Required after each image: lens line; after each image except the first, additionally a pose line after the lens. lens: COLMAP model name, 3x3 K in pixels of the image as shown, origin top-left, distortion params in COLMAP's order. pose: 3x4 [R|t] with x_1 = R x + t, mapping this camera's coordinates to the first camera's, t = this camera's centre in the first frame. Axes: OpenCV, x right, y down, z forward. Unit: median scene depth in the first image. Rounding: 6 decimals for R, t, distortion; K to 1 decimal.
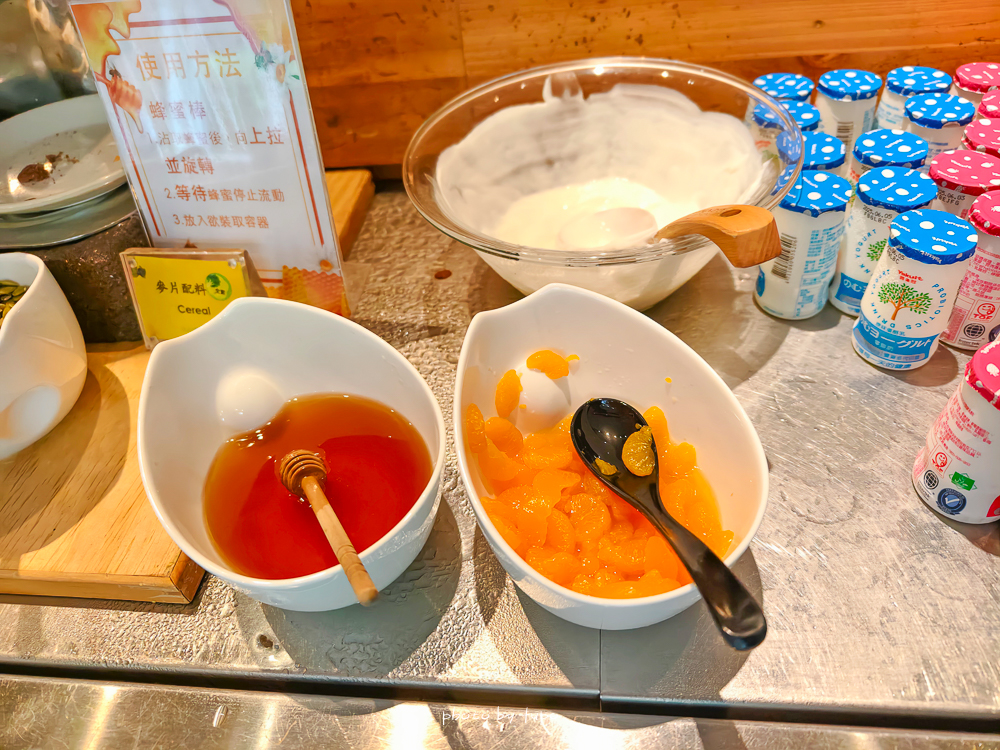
lens RADIAL K [[668.1, 0, 499.3], [0, 668.1, 368.4], [0, 0, 1]] dist [-0.000955, 0.001958]
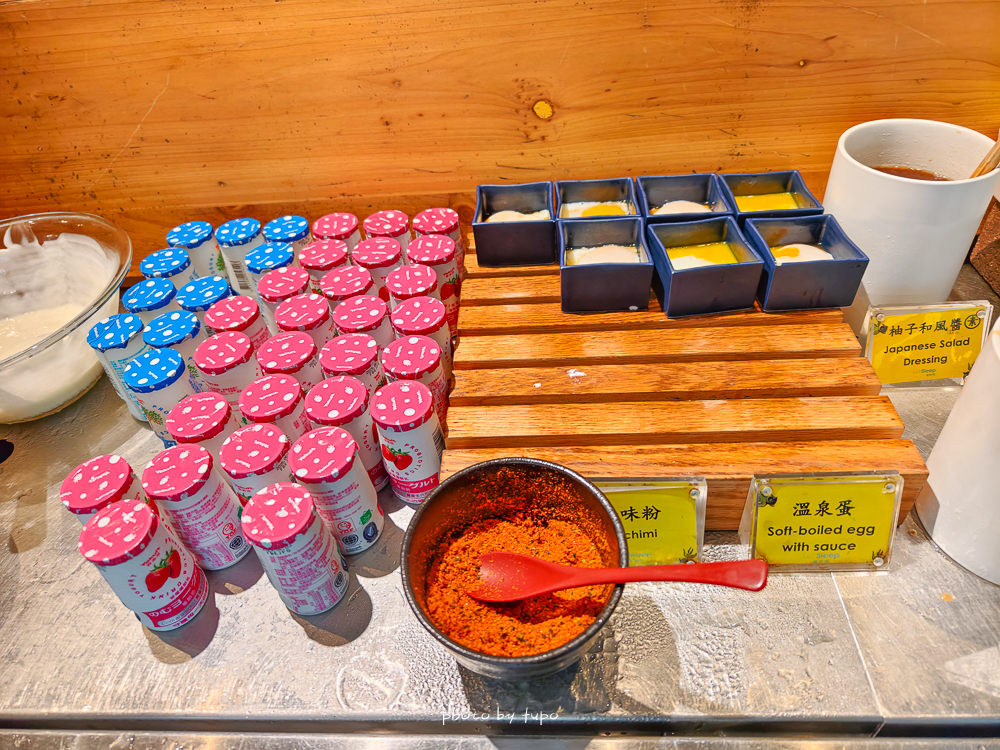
lens RADIAL K [[668.1, 0, 500.8], [0, 668.1, 381.7], [0, 0, 1]] dist [-0.000955, 0.001958]
pose [[0.998540, -0.030355, 0.044677, 0.926027], [0.031538, 0.999164, -0.026031, -0.082168], [-0.043849, 0.027402, 0.998662, -0.293369]]
